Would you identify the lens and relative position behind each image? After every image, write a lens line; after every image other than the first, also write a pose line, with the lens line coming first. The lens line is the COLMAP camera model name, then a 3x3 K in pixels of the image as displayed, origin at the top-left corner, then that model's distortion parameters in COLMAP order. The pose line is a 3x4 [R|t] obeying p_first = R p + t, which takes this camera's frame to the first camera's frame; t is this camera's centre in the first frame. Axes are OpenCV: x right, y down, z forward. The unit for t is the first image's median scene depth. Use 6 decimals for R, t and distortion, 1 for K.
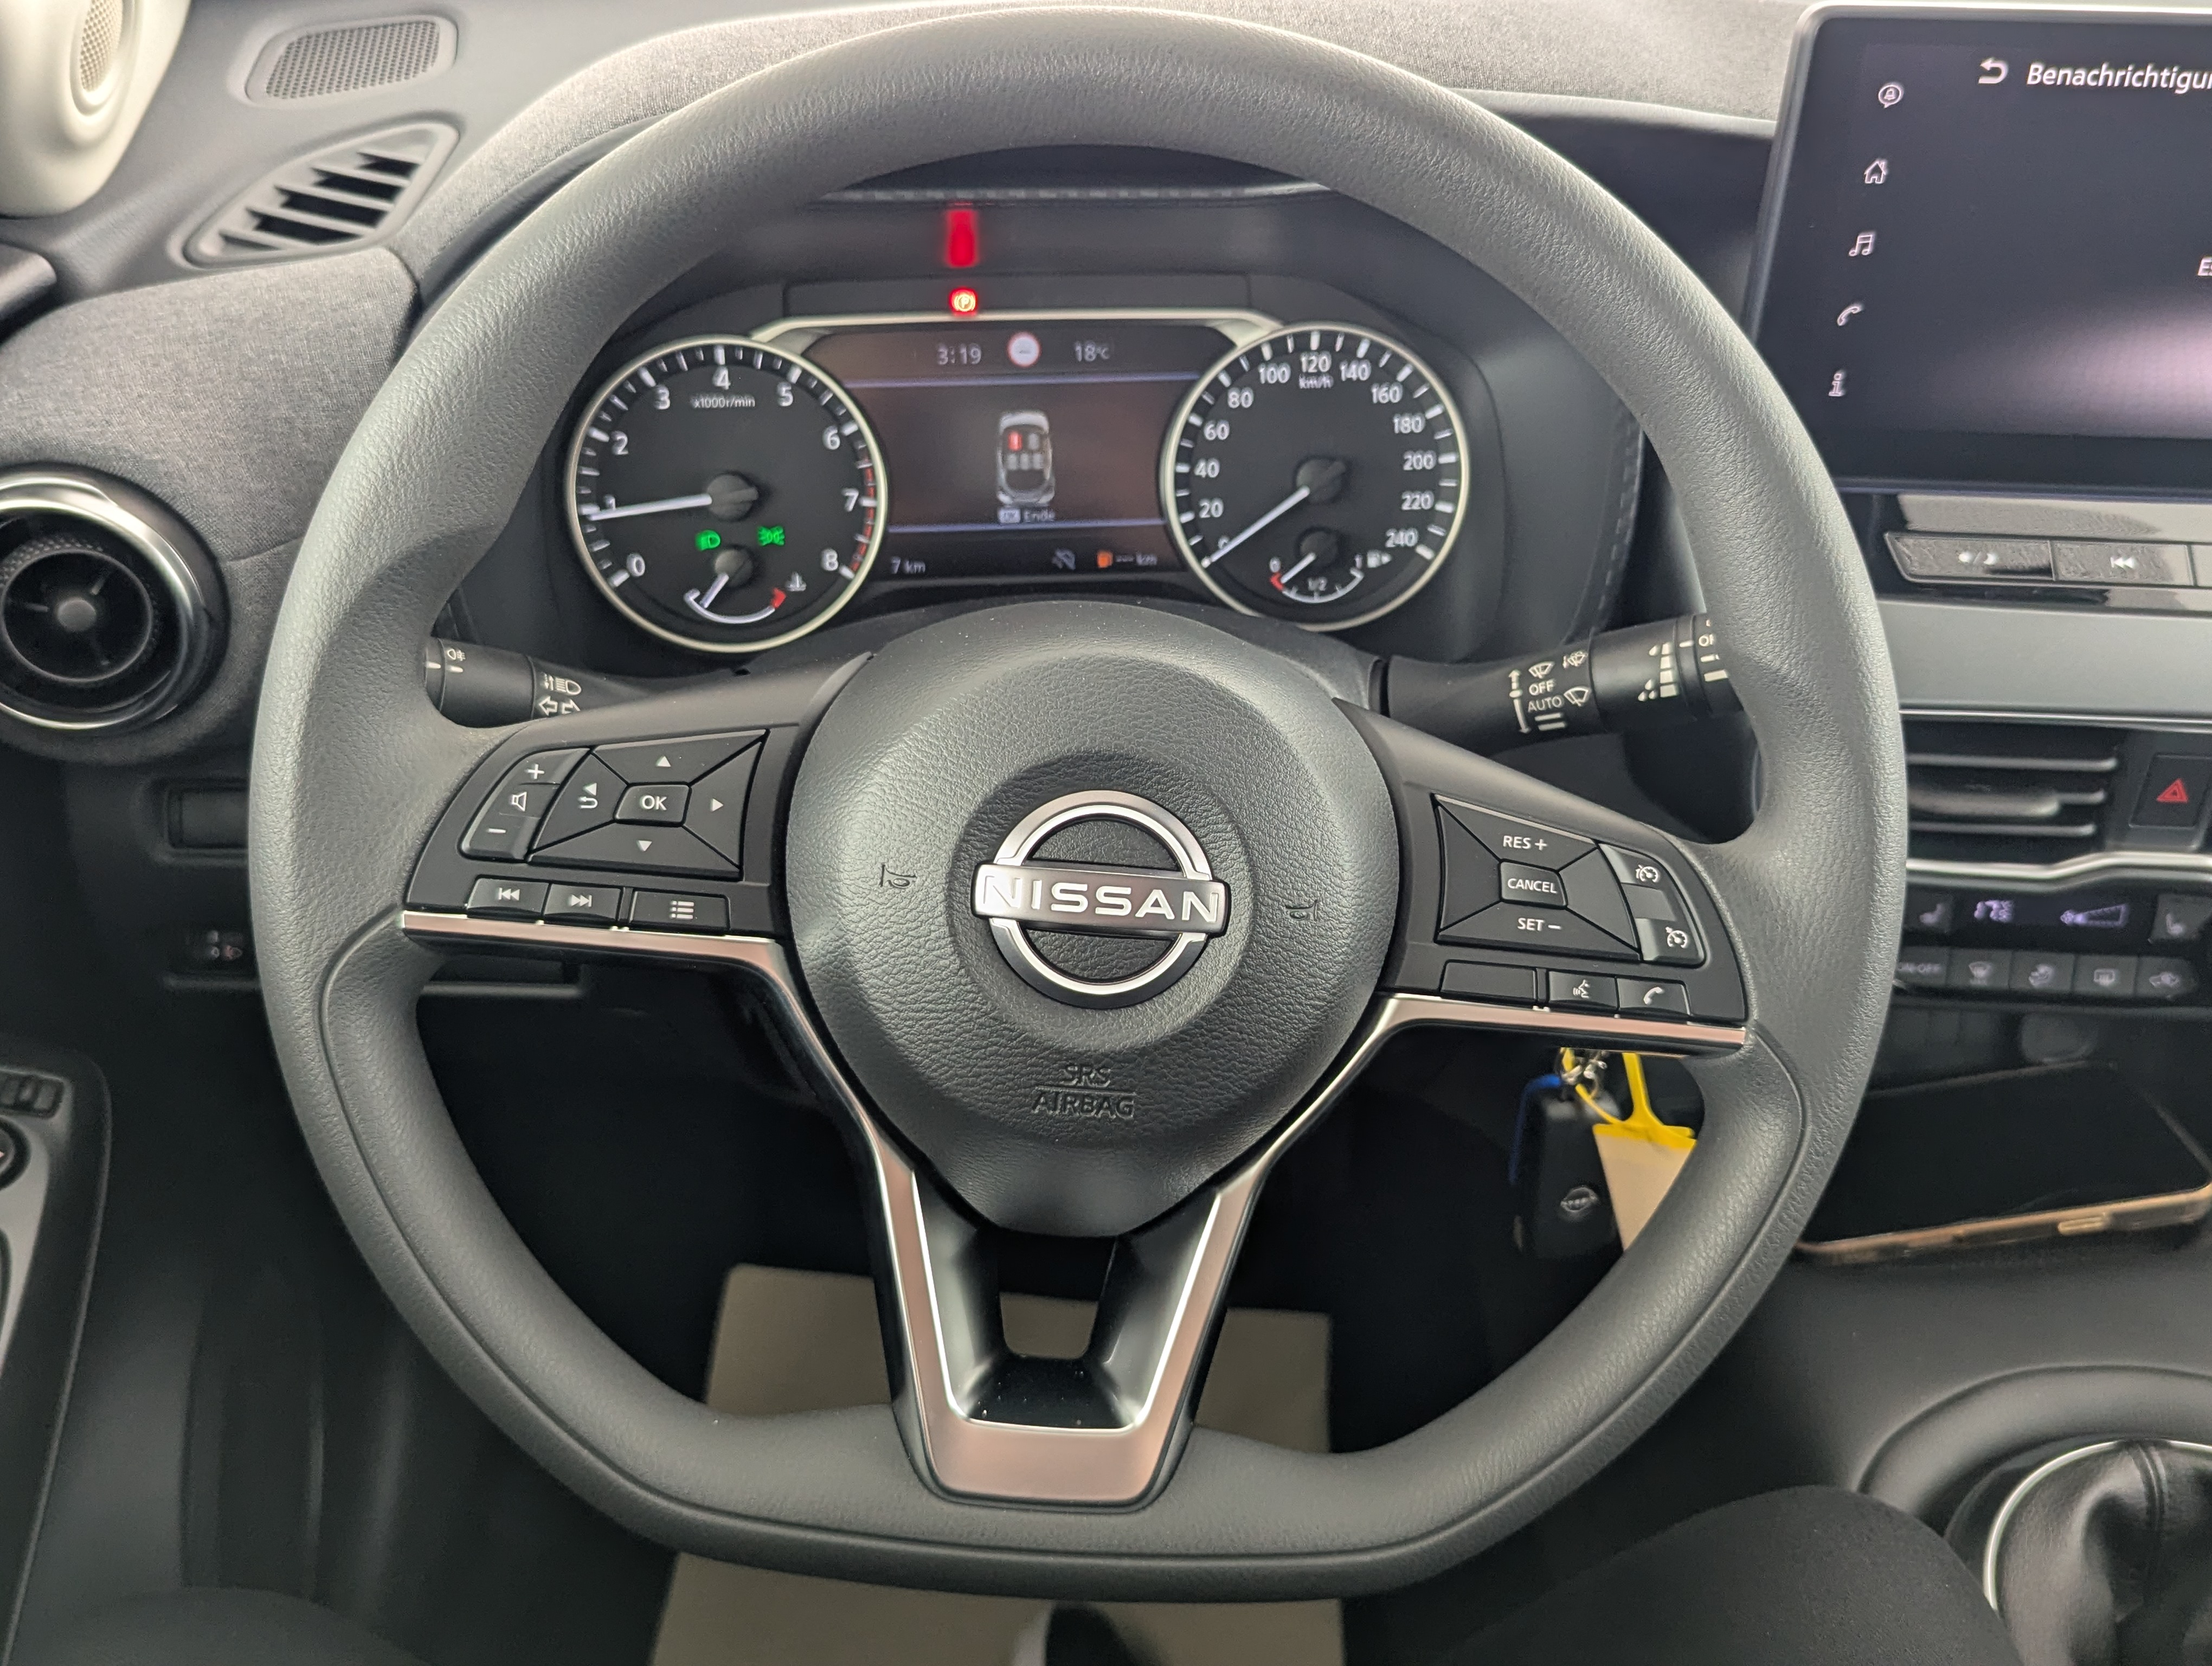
lens RADIAL K [[2006.1, 0, 1110.3], [0, 2006.1, 788.9], [0, 0, 1]] dist [0.025254, -0.004928]
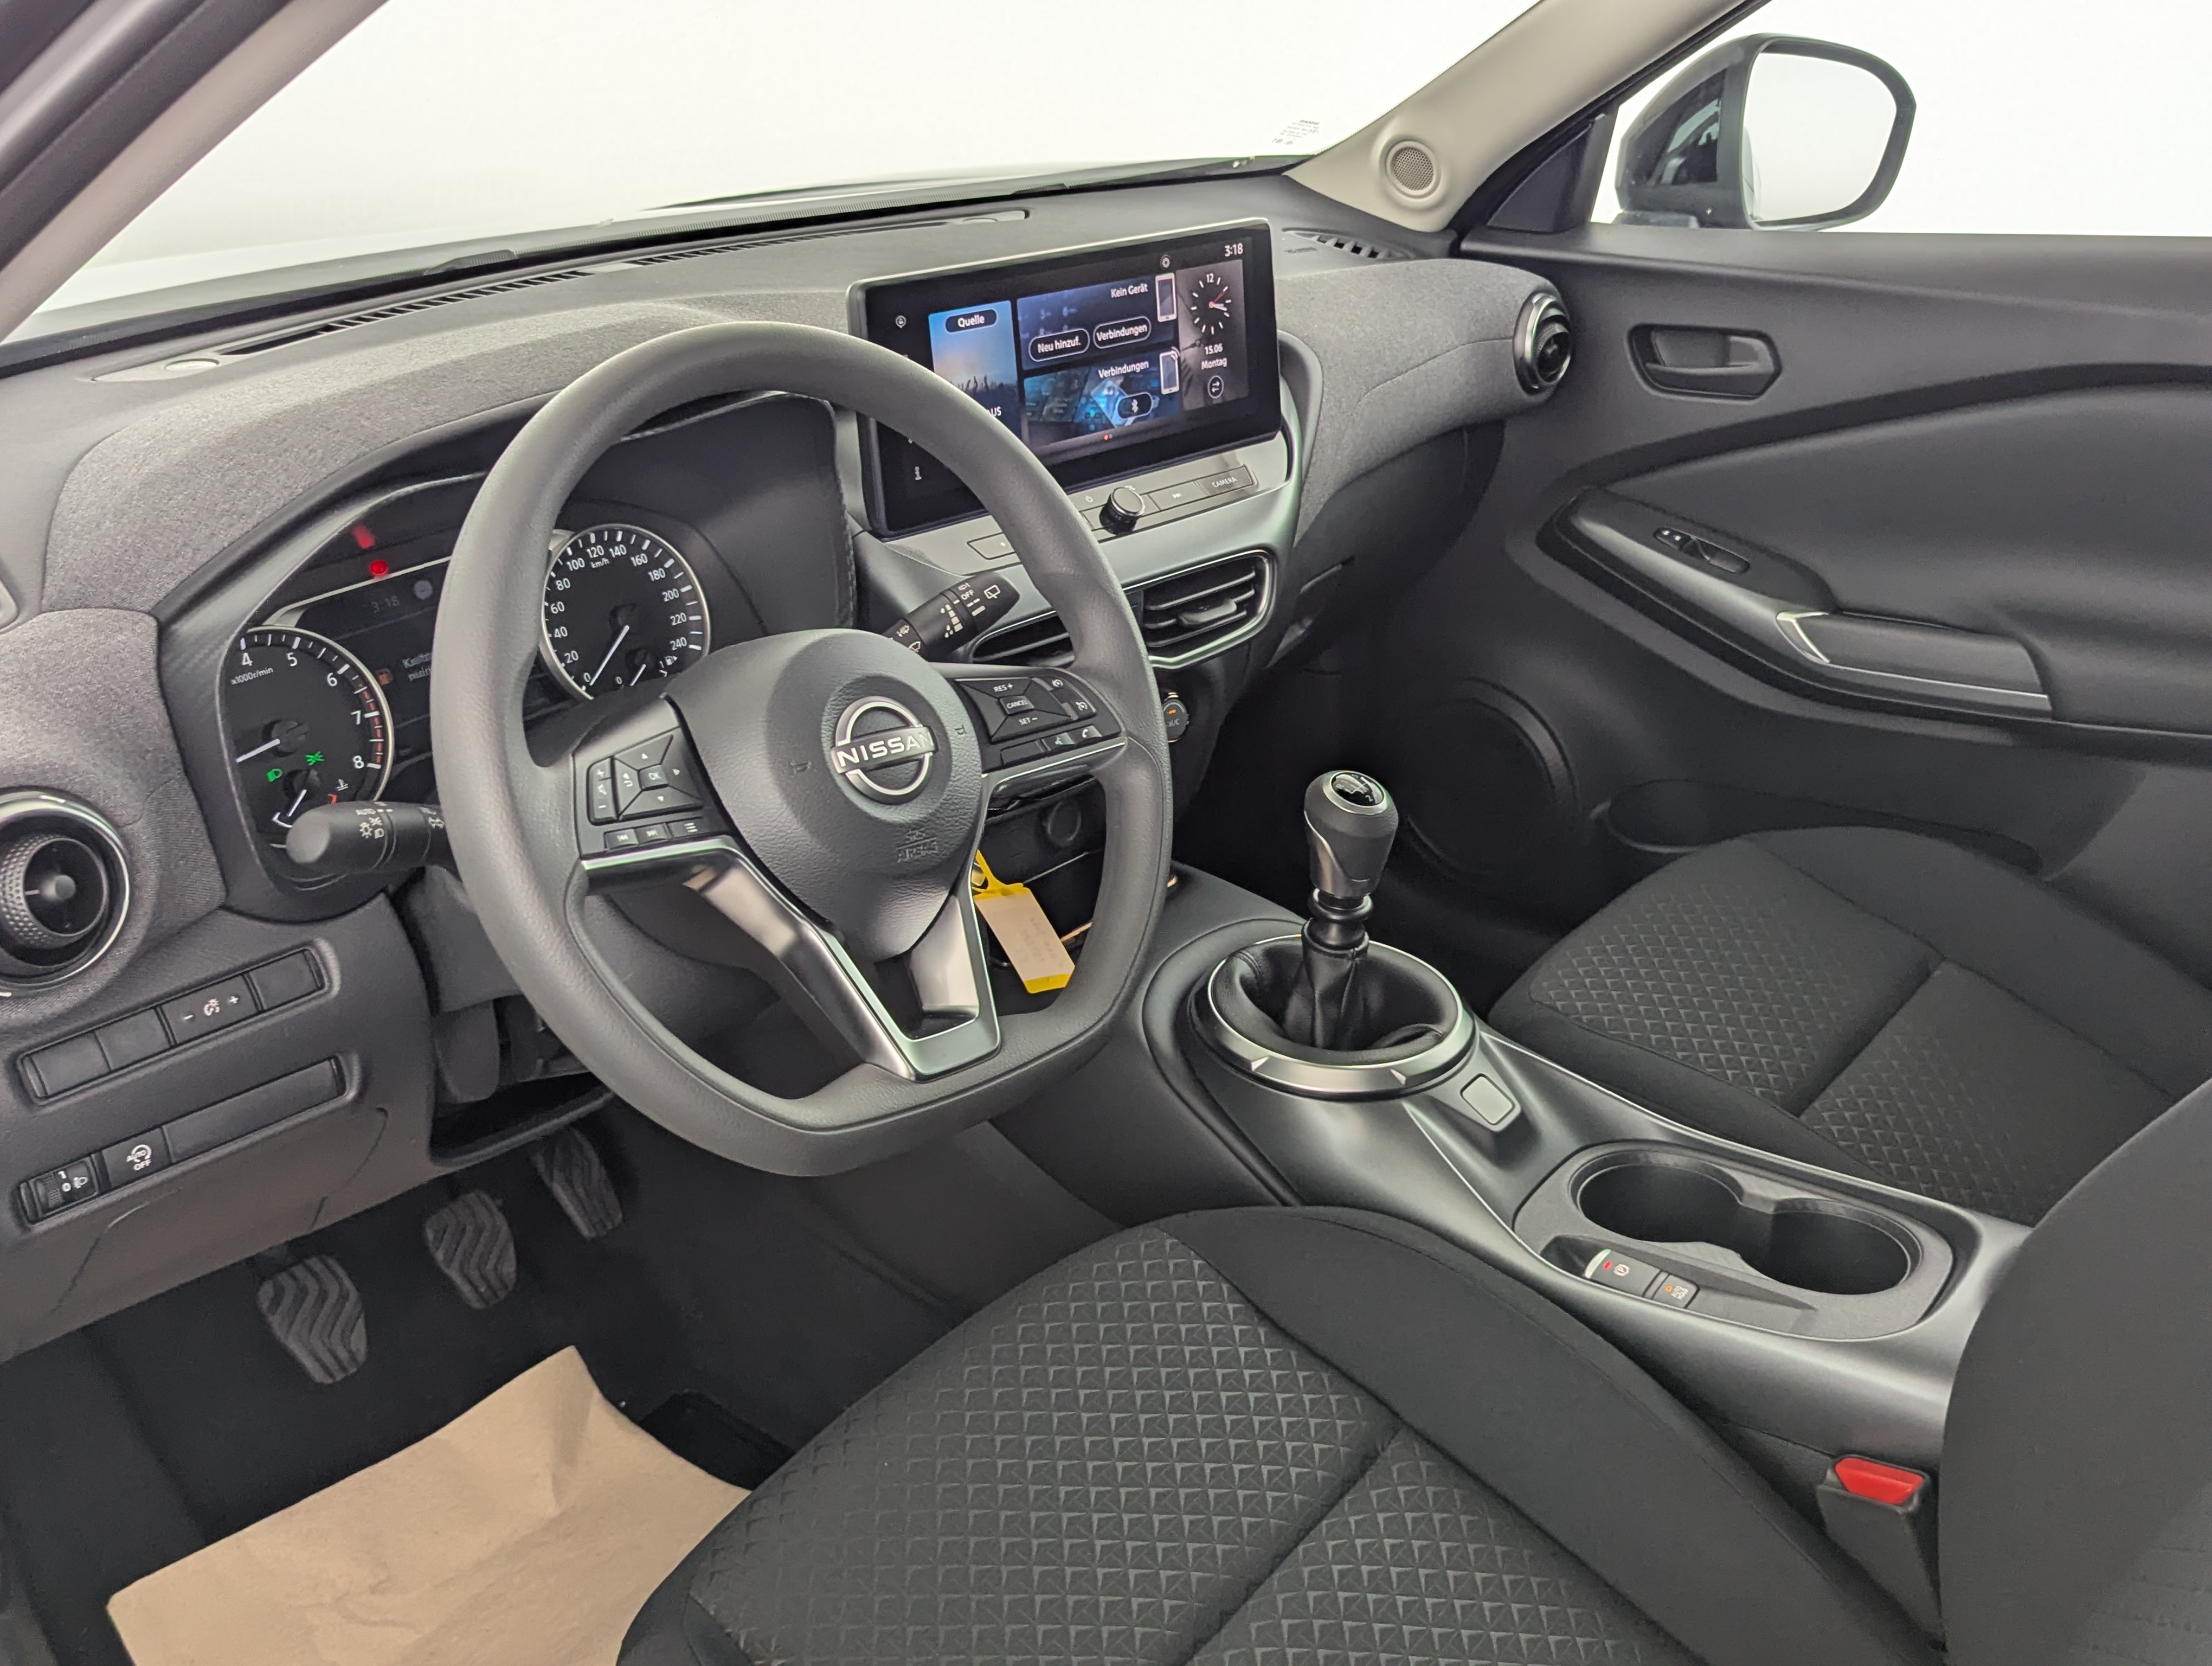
lens RADIAL K [[2006.1, 0, 1110.3], [0, 2006.1, 788.9], [0, 0, 1]] dist [0.025254, -0.004928]
pose [[0.682946, -0.314848, 0.659132, -0.823163], [0.403305, 0.914865, 0.019127, 0.101058], [-0.609040, 0.252769, 0.751784, -0.425250]]
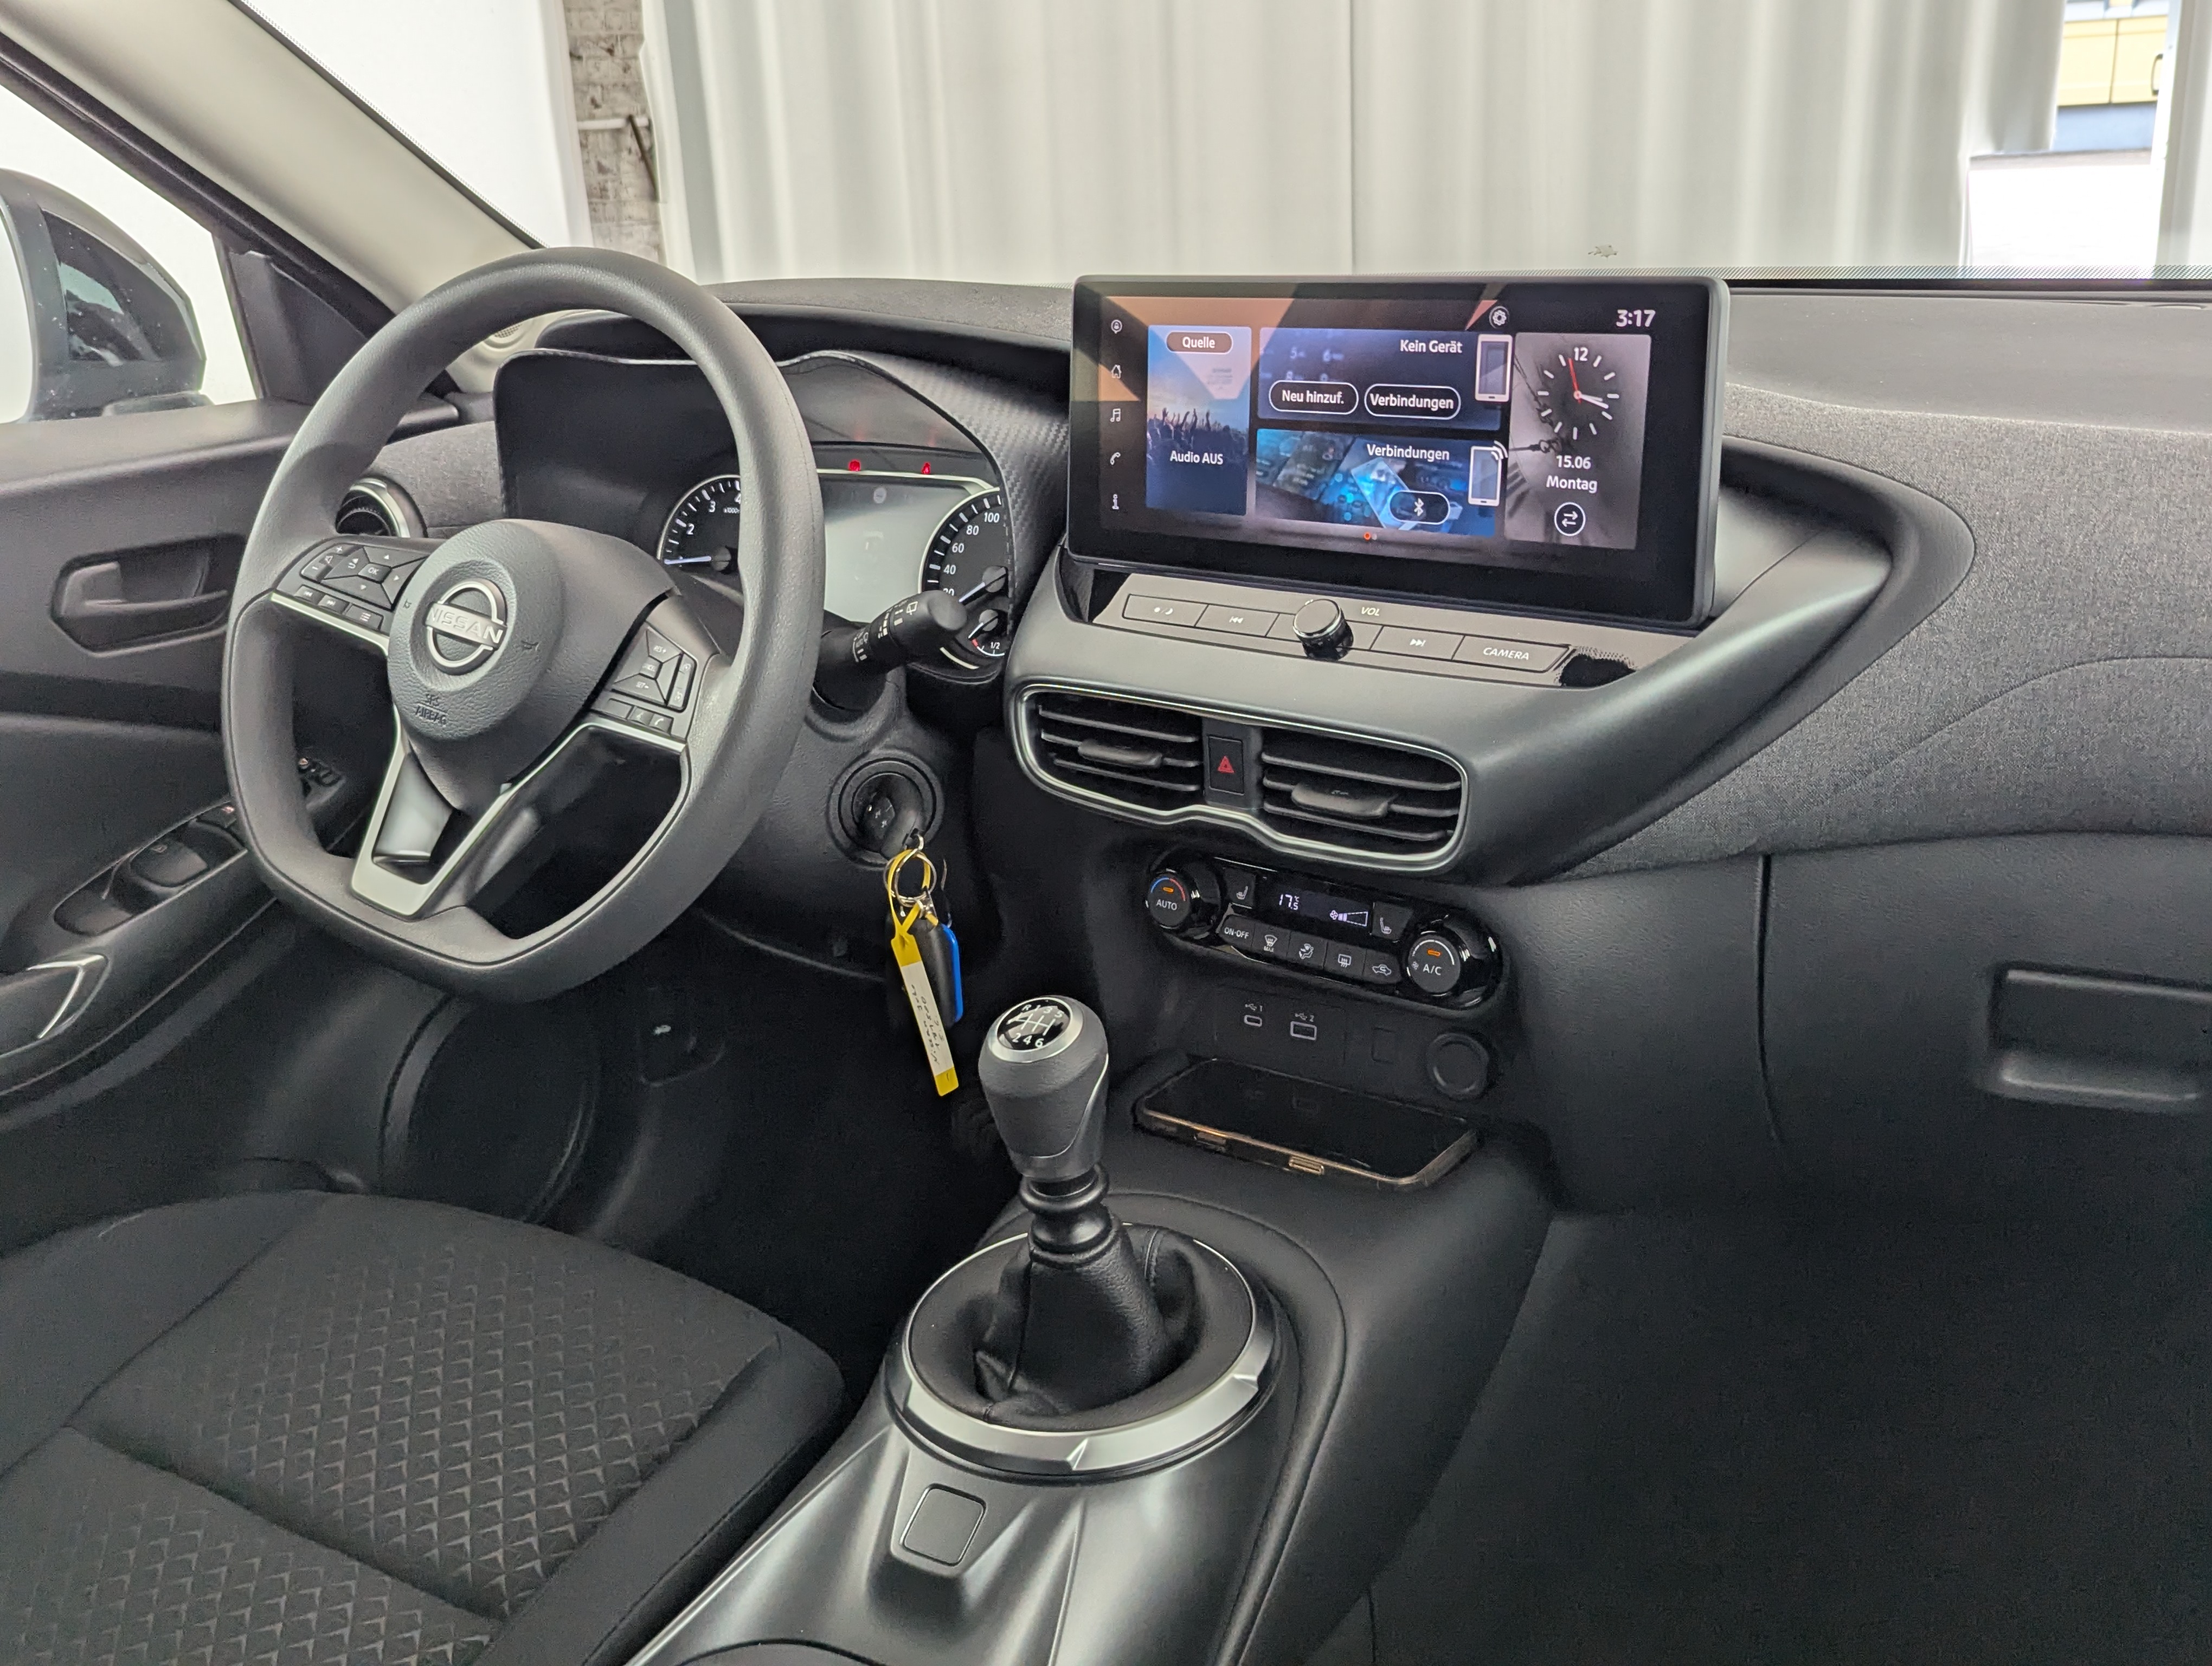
lens RADIAL K [[1994.1, 0, 1143.0], [0, 1994.1, 798.5], [0, 0, 1]] dist [0.053934, -0.056873]
pose [[0.816261, 0.131094, -0.562612, 1.319417], [-0.257795, 0.954220, -0.151677, 0.268087], [0.516971, 0.268846, 0.812688, -0.239530]]
